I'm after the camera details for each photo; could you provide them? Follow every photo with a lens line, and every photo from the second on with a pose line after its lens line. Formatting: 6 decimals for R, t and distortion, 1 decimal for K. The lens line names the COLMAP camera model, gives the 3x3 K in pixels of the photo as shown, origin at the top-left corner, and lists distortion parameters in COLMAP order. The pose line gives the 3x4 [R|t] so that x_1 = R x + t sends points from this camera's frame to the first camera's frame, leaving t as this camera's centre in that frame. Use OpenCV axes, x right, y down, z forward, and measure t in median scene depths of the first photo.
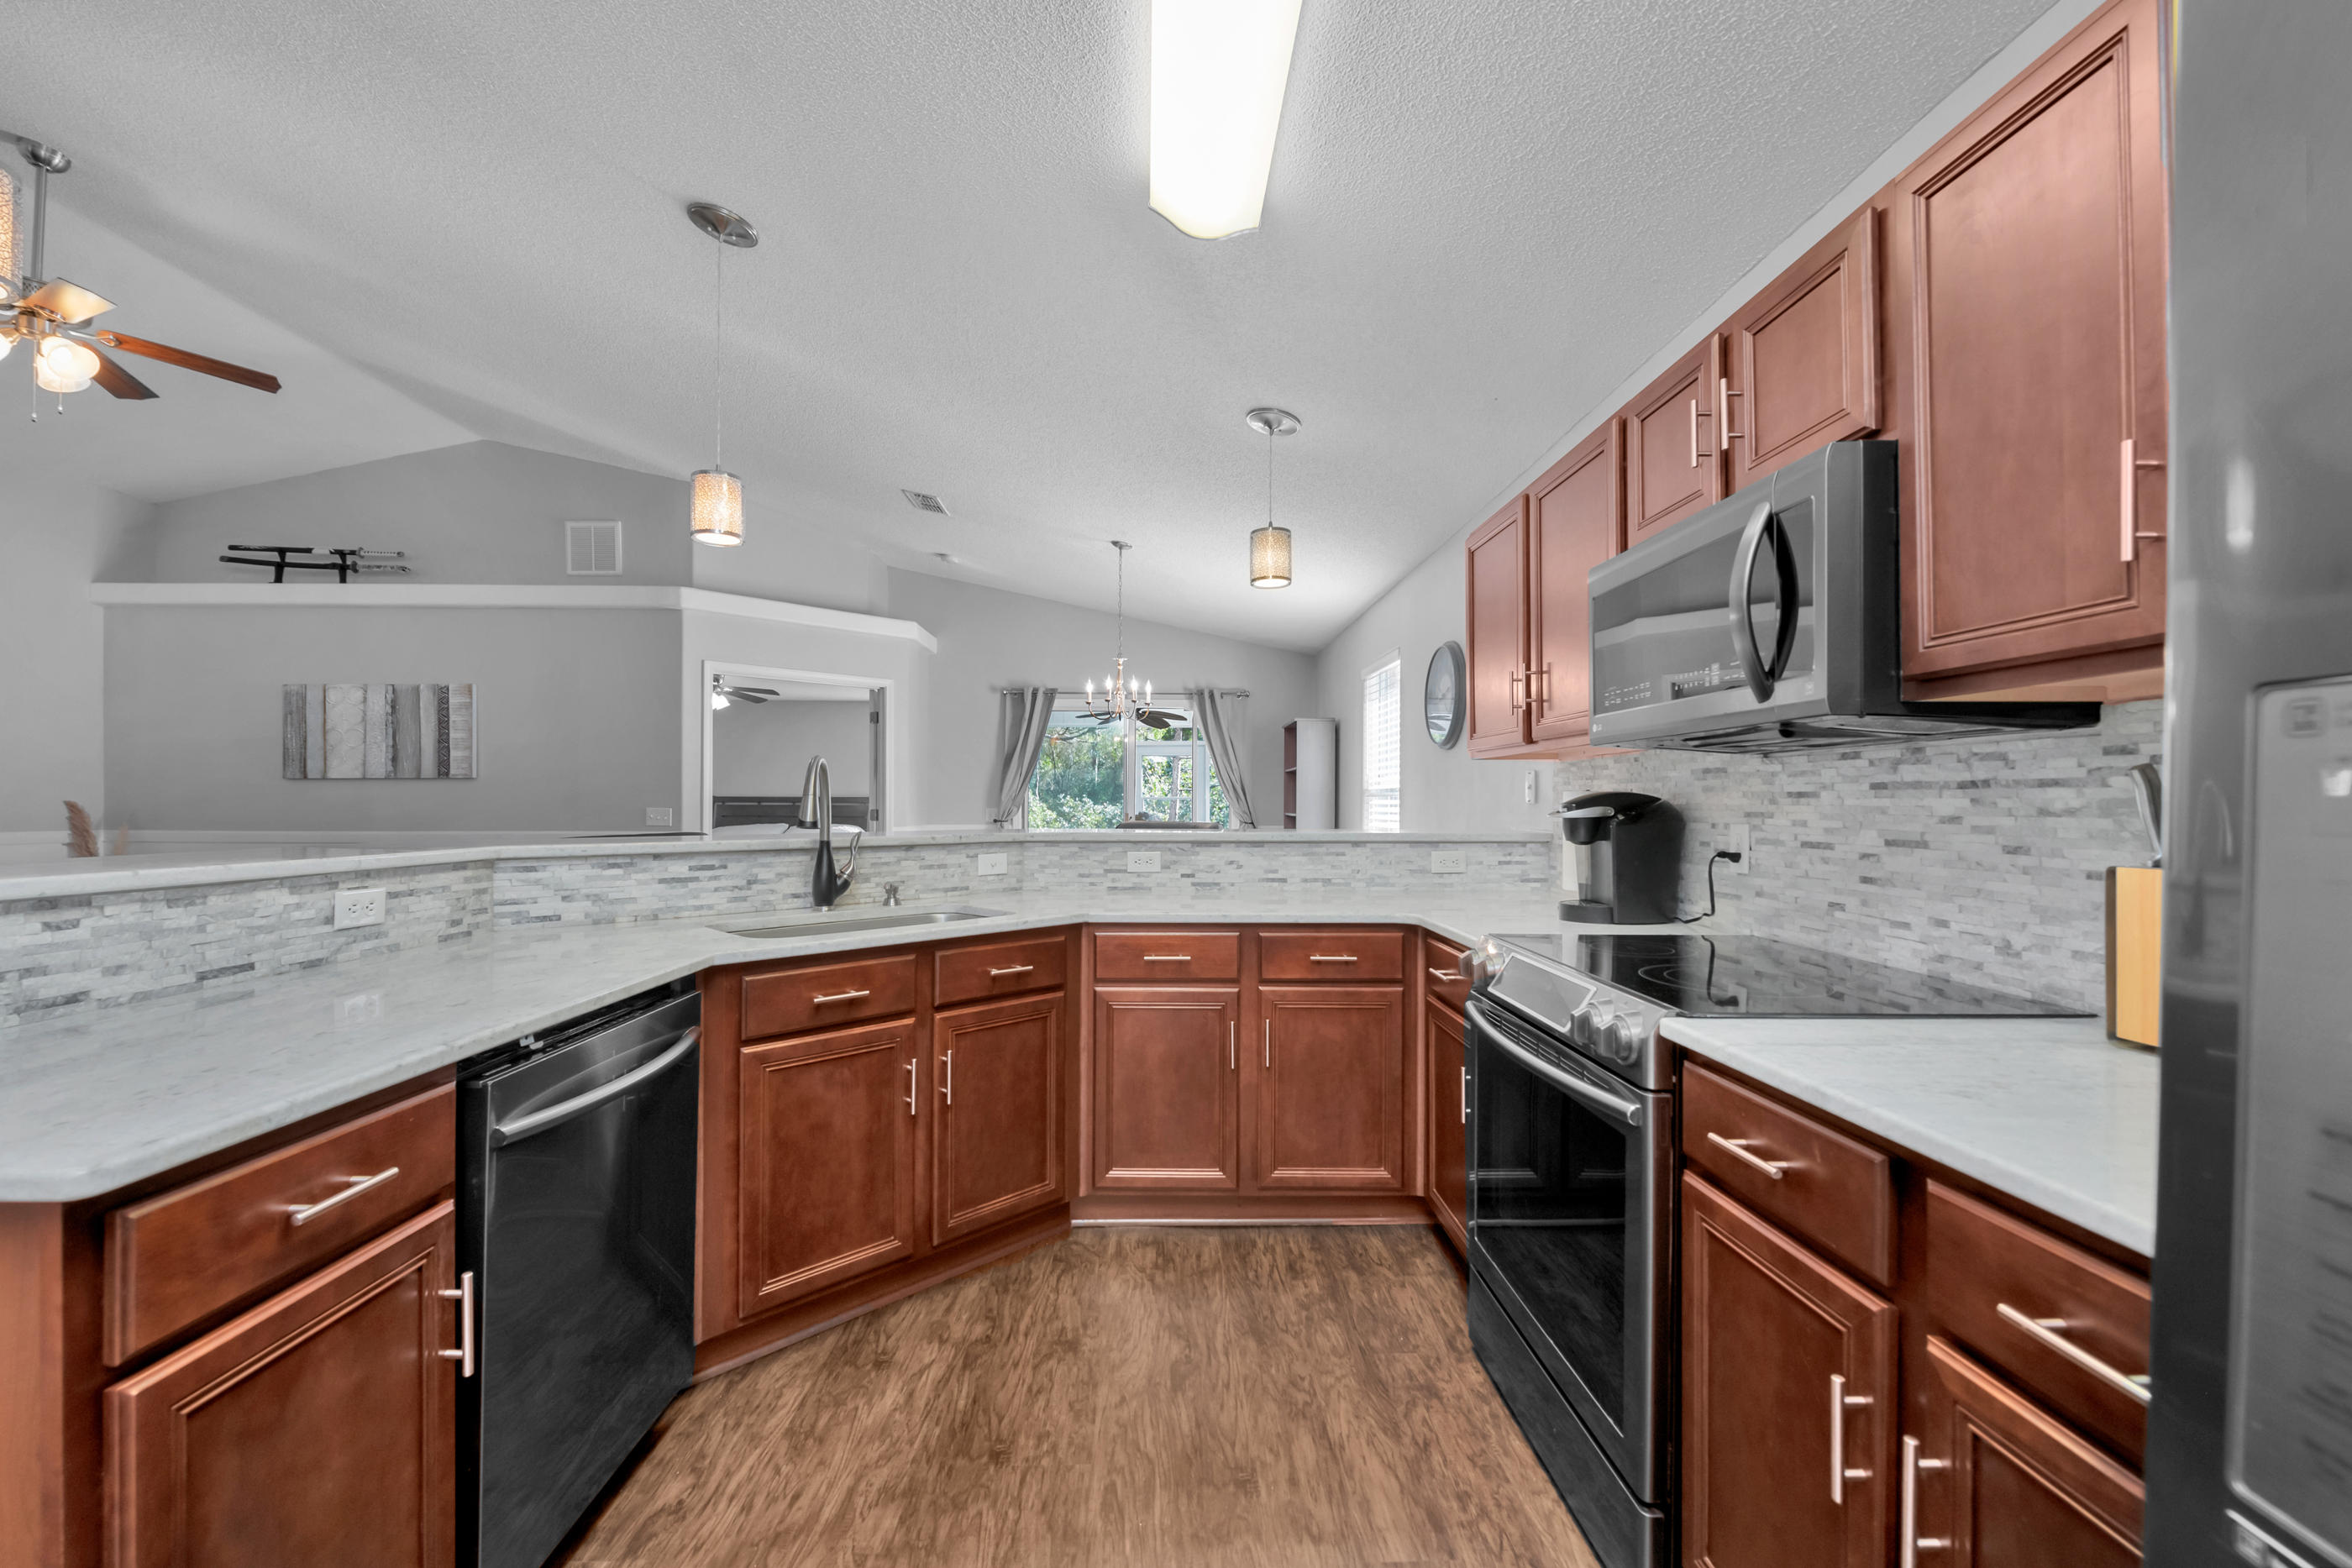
lens RADIAL K [[946.4, 0, 1175.9], [0, 946.4, 798.0], [0, 0, 1]] dist [0.001215, -0.003689]
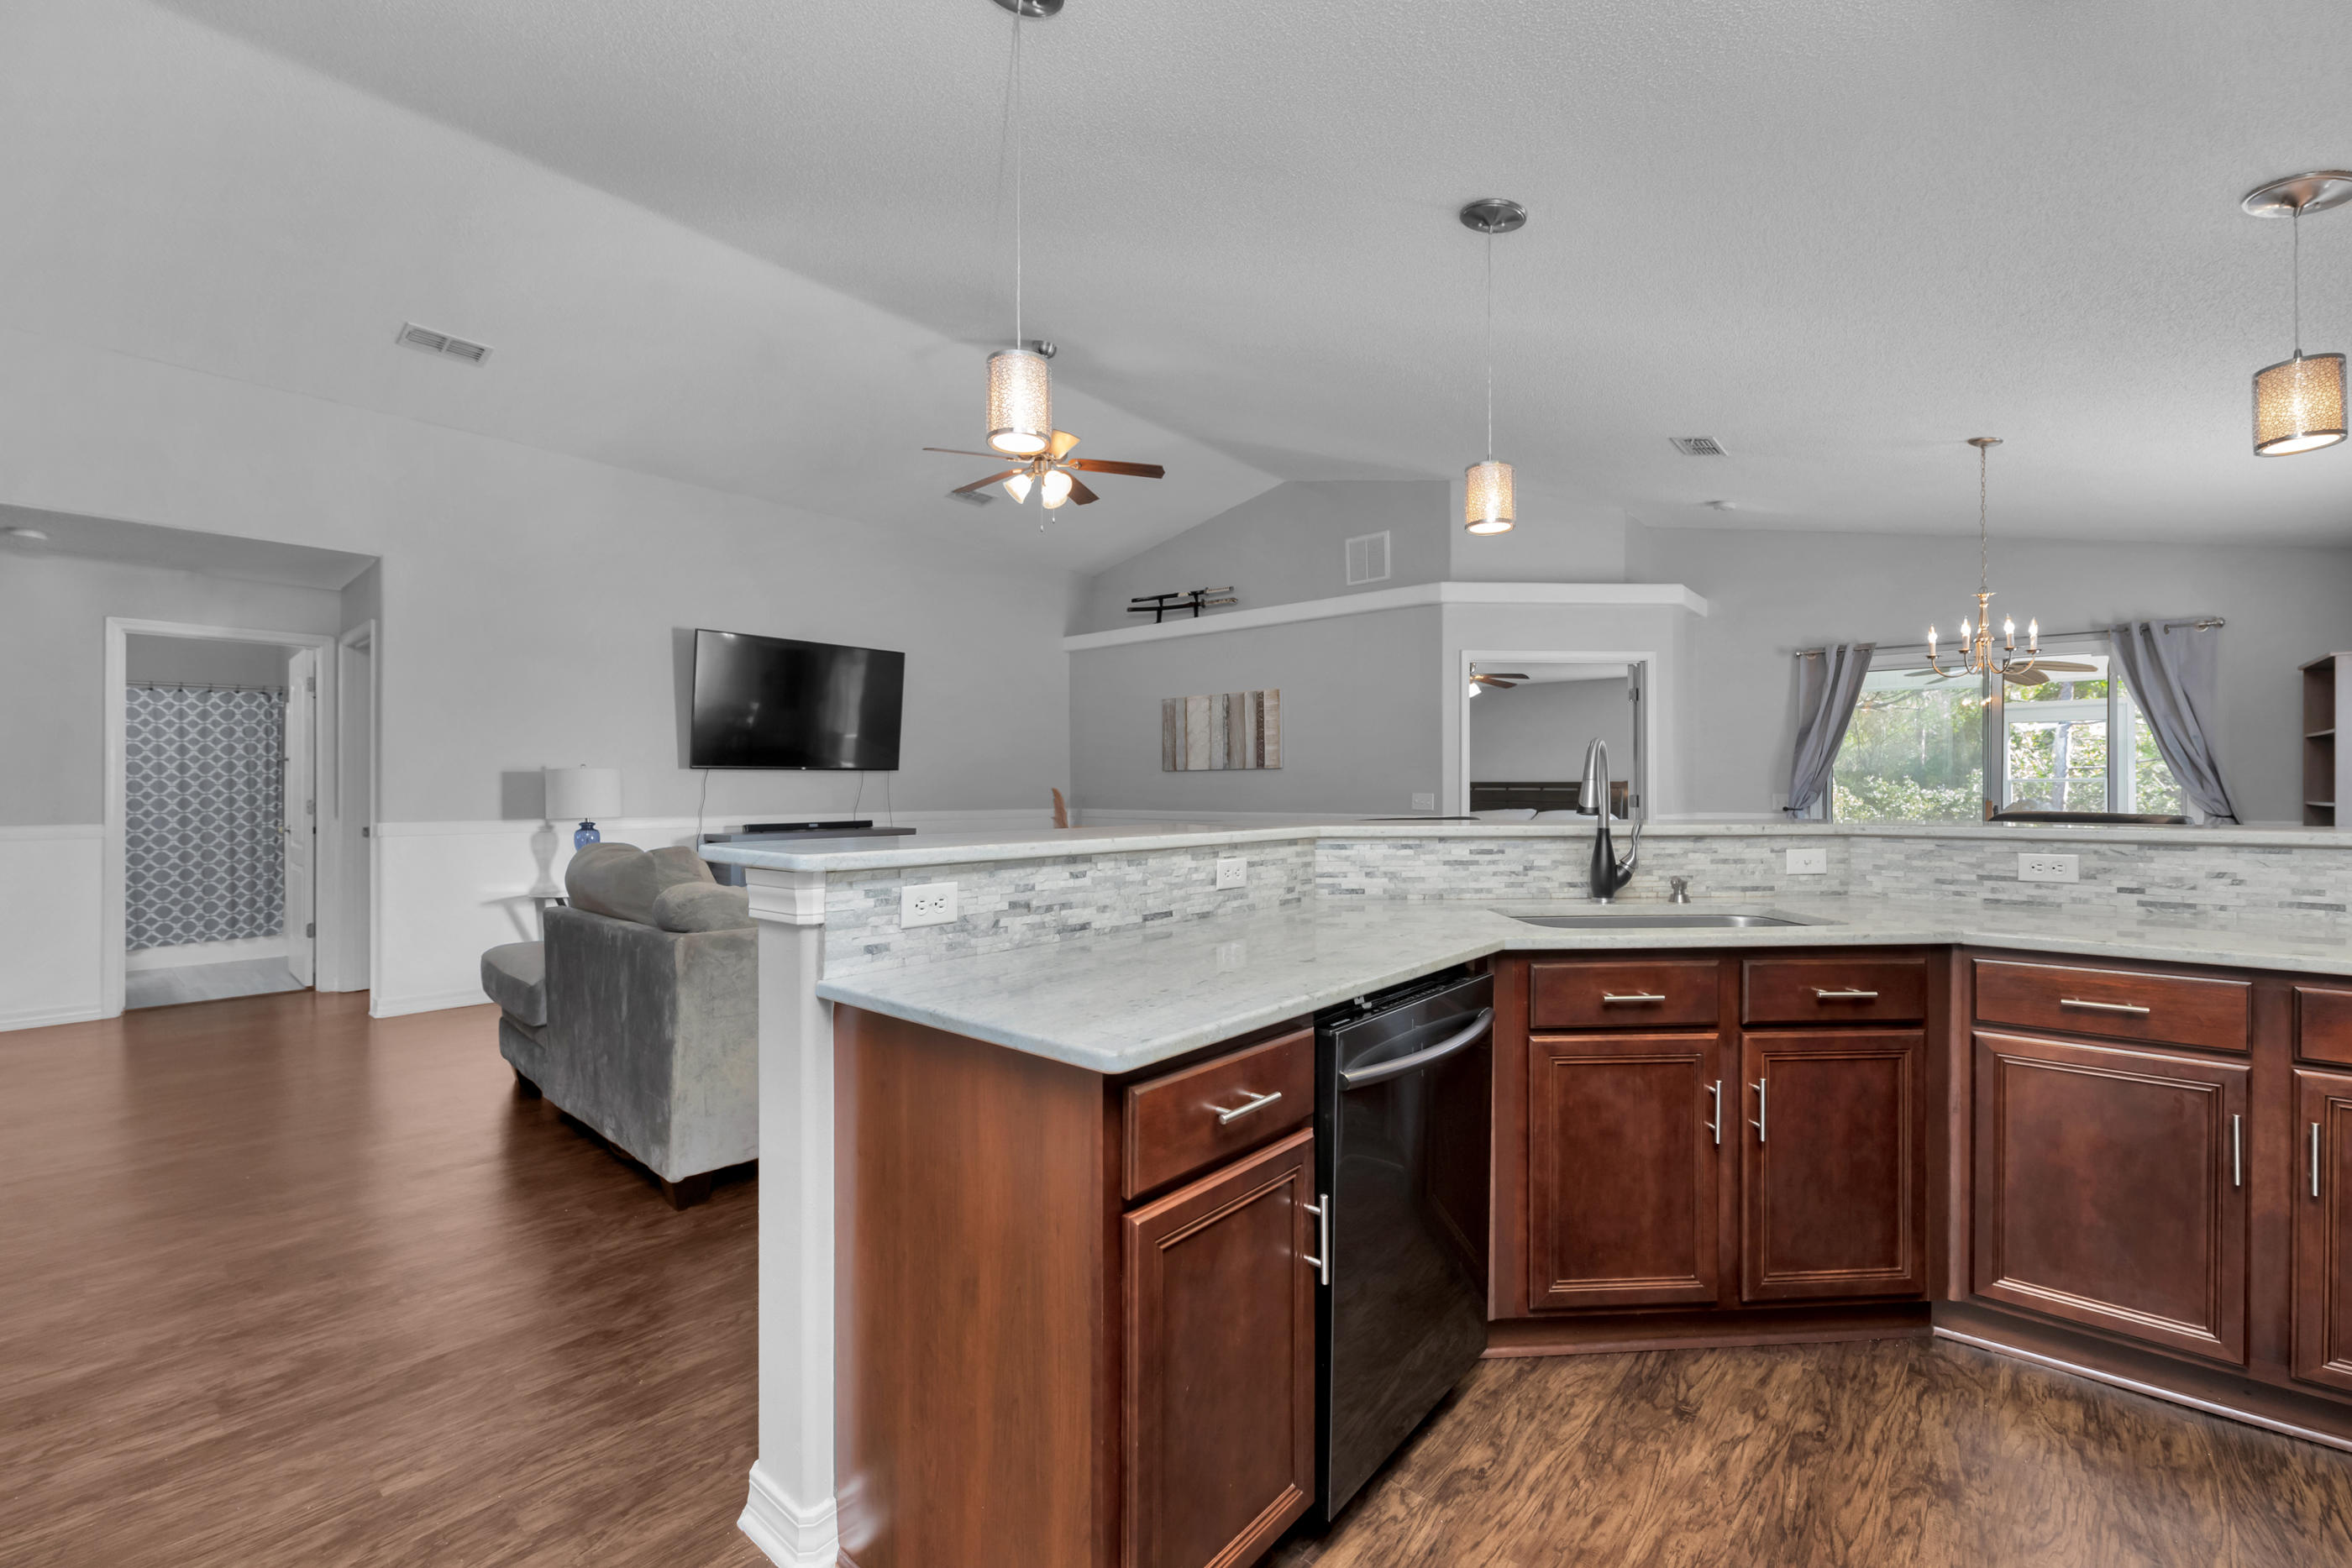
lens RADIAL K [[978.7, 0, 1176.0], [0, 978.7, 784.0], [0, 0, 1]] dist [-0.001707, -0.004268]
pose [[0.742675, -0.005819, -0.669627, -0.037865], [0.006594, 0.999977, -0.001378, -0.000075], [0.669620, -0.003392, 0.742696, -0.004379]]
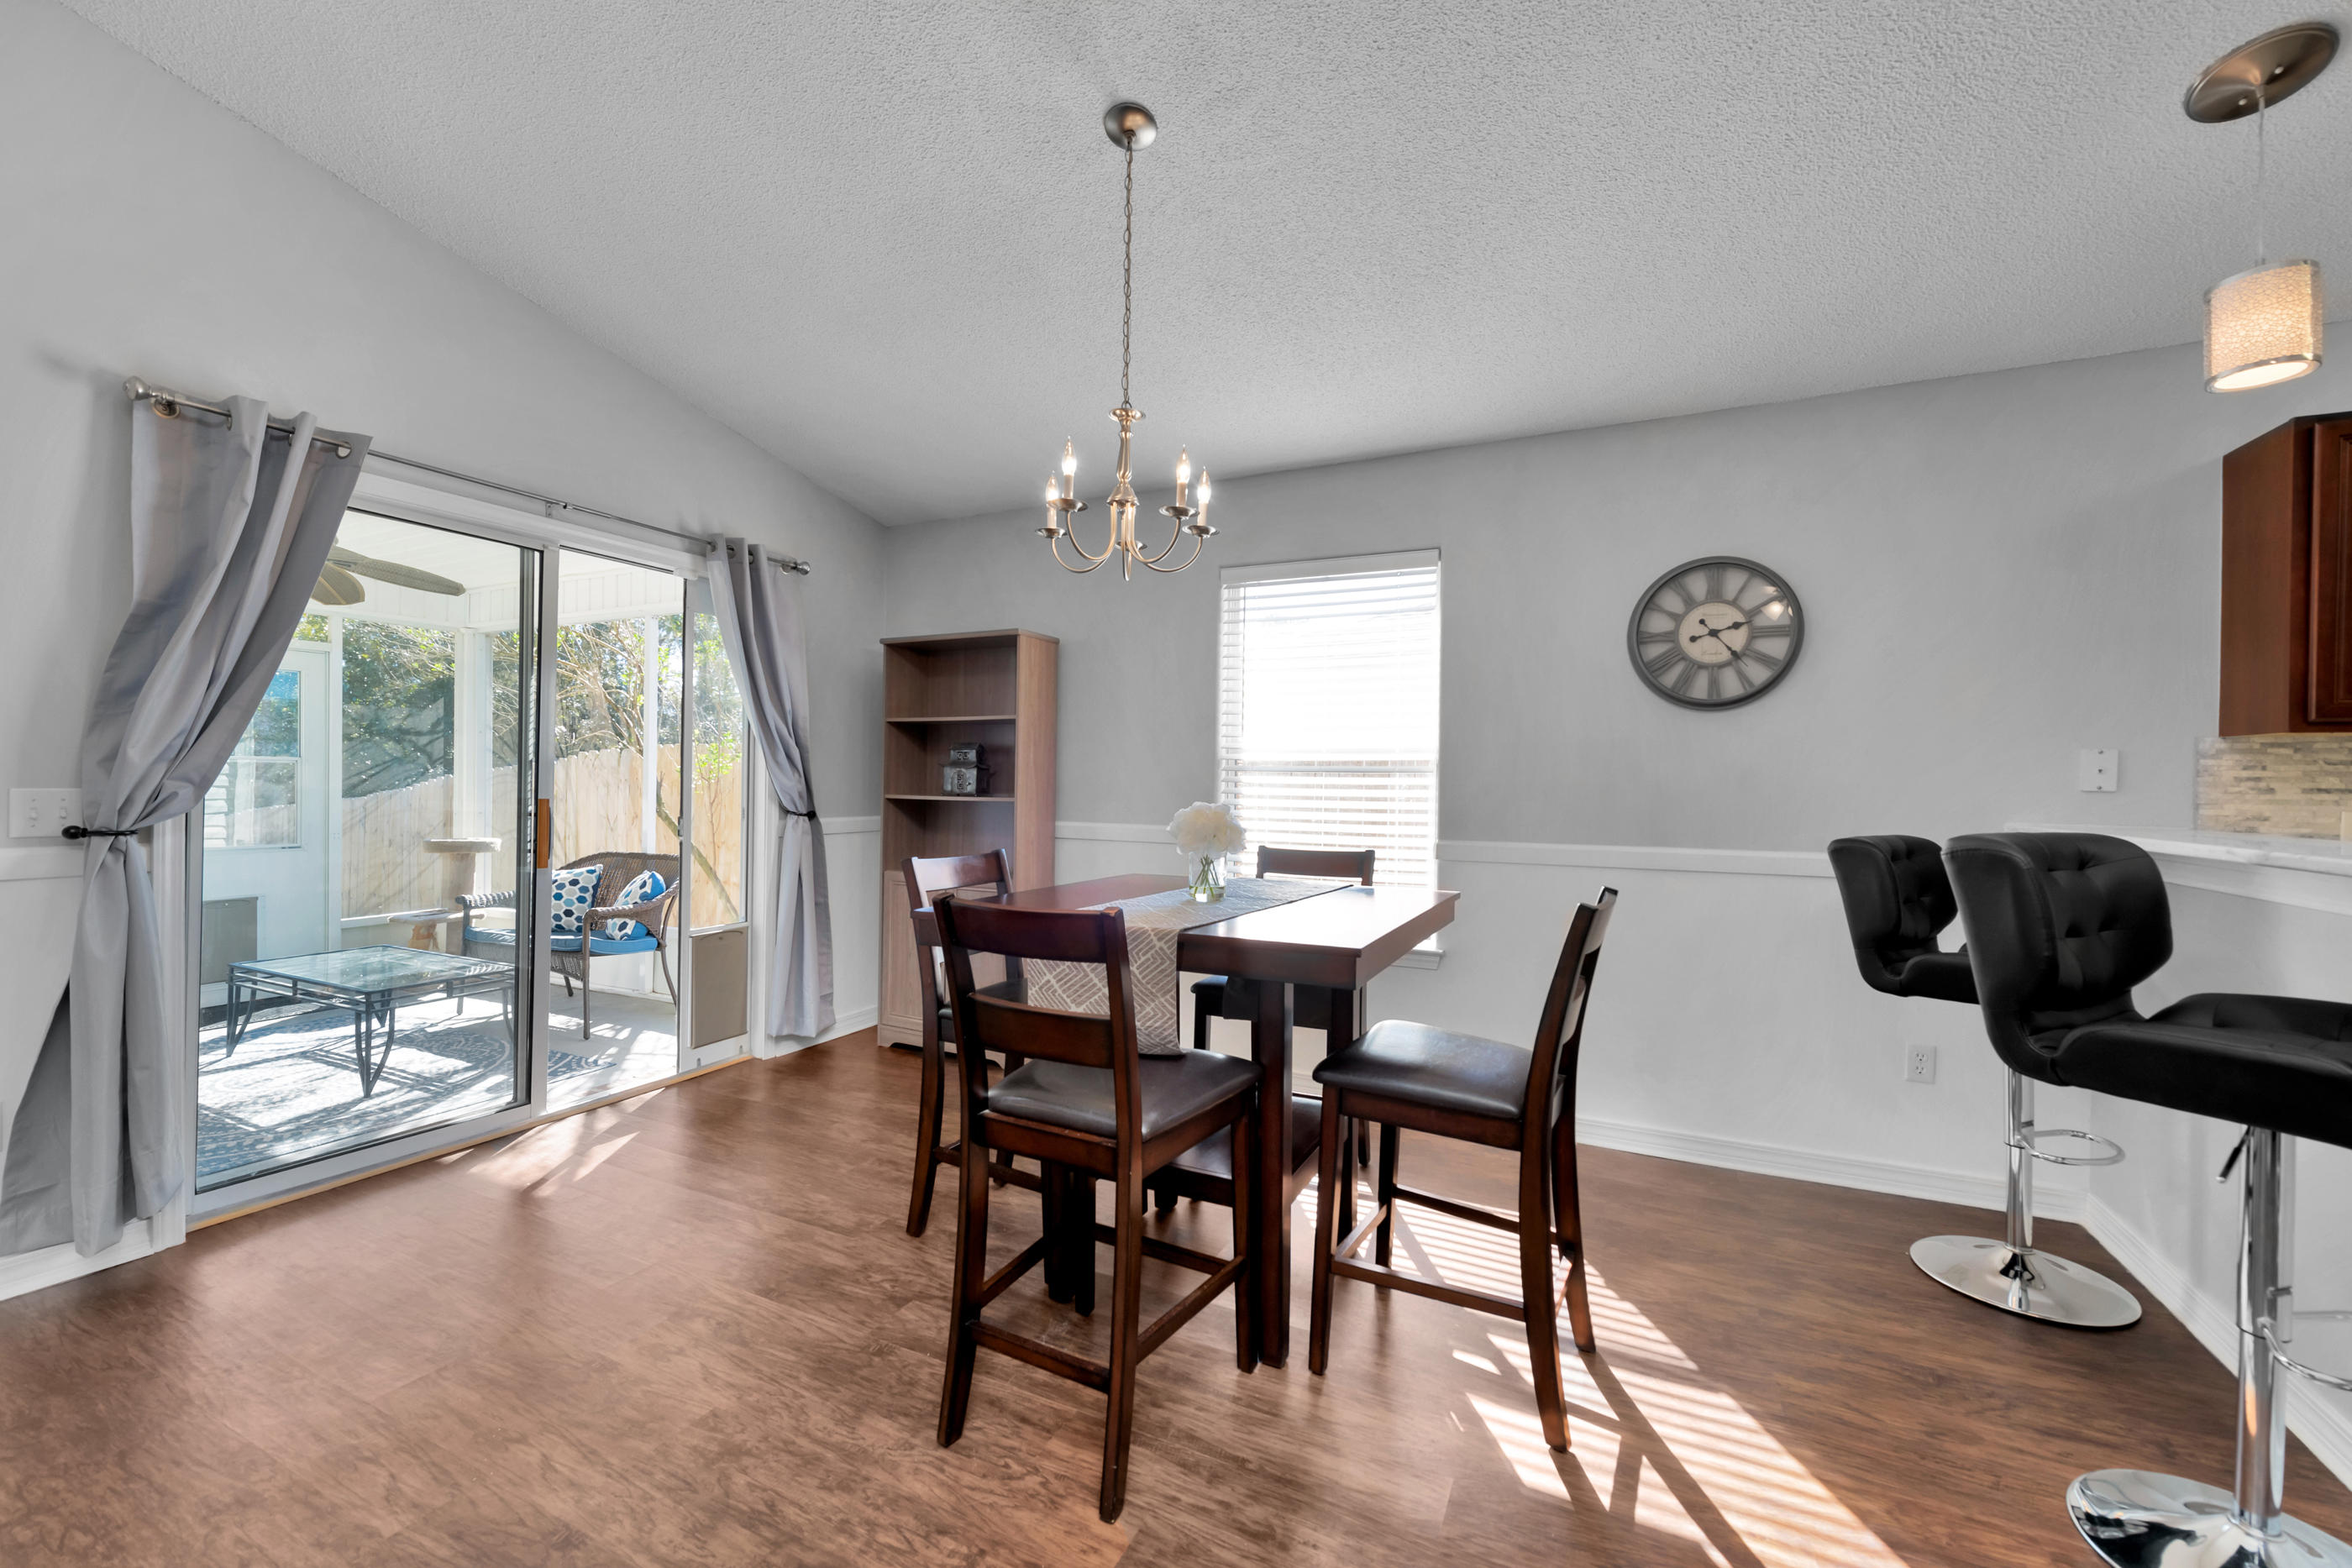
lens RADIAL K [[950.5, 0, 1185.4], [0, 950.5, 789.1], [0, 0, 1]] dist [0.014637, -0.003742]
pose [[0.461831, 0.000197, 0.886968, -0.851256], [-0.018068, 0.999795, 0.009186, 0.007113], [-0.886784, -0.020268, 0.461740, 1.653204]]
